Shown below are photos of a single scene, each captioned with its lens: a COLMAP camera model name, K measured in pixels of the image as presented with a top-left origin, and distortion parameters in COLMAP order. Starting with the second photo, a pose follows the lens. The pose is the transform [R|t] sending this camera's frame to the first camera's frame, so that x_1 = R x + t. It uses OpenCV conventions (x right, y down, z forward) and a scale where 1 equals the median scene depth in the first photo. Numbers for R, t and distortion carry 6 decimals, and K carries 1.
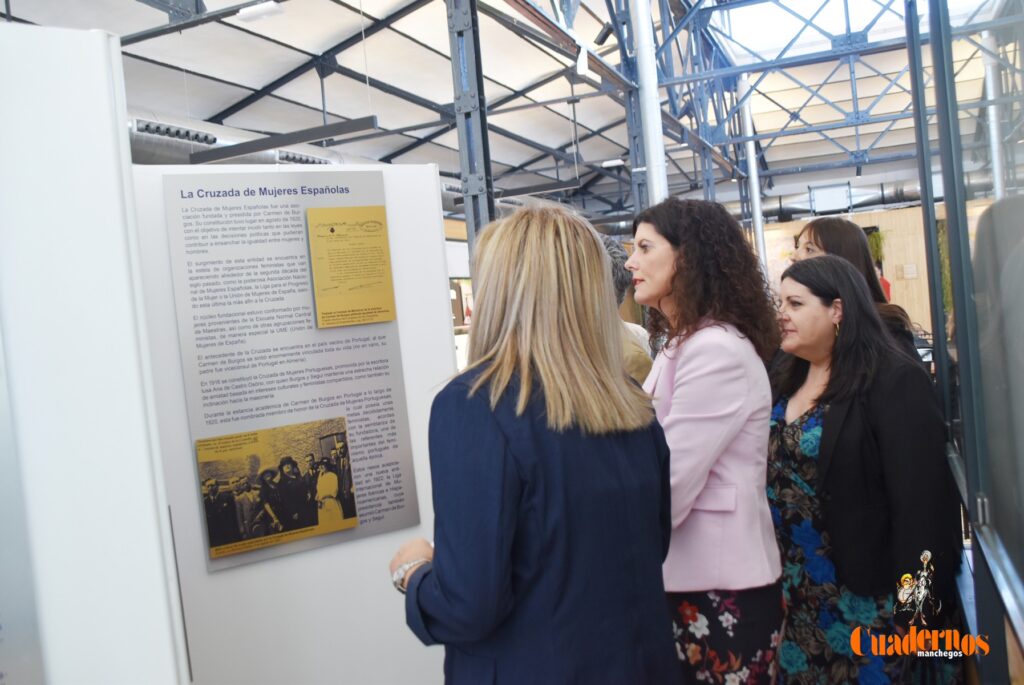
lens RADIAL K [[944.0, 0, 513.1], [0, 944.0, 343.0], [0, 0, 1]] dist [-0.109719, 0.000000]
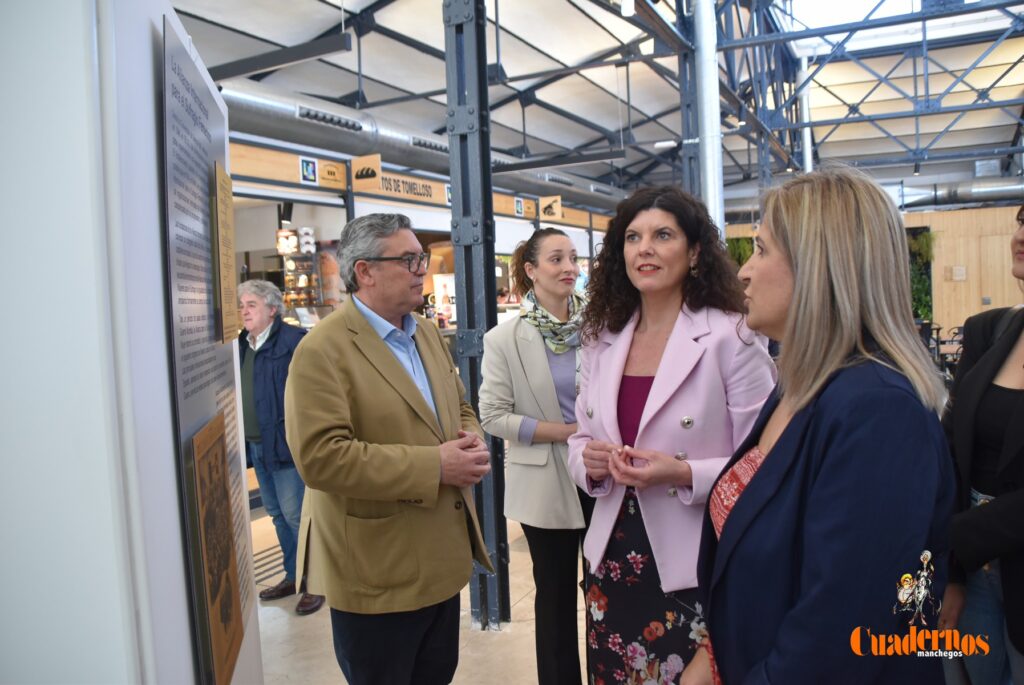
lens RADIAL K [[810.9, 0, 507.1], [0, 810.9, 343.3], [0, 0, 1]] dist [-0.170981, 0.120543]
pose [[0.994767, 0.055354, -0.085870, 0.021724], [-0.052615, 0.998041, 0.033847, -0.005134], [0.087575, -0.029152, 0.995731, 0.135805]]
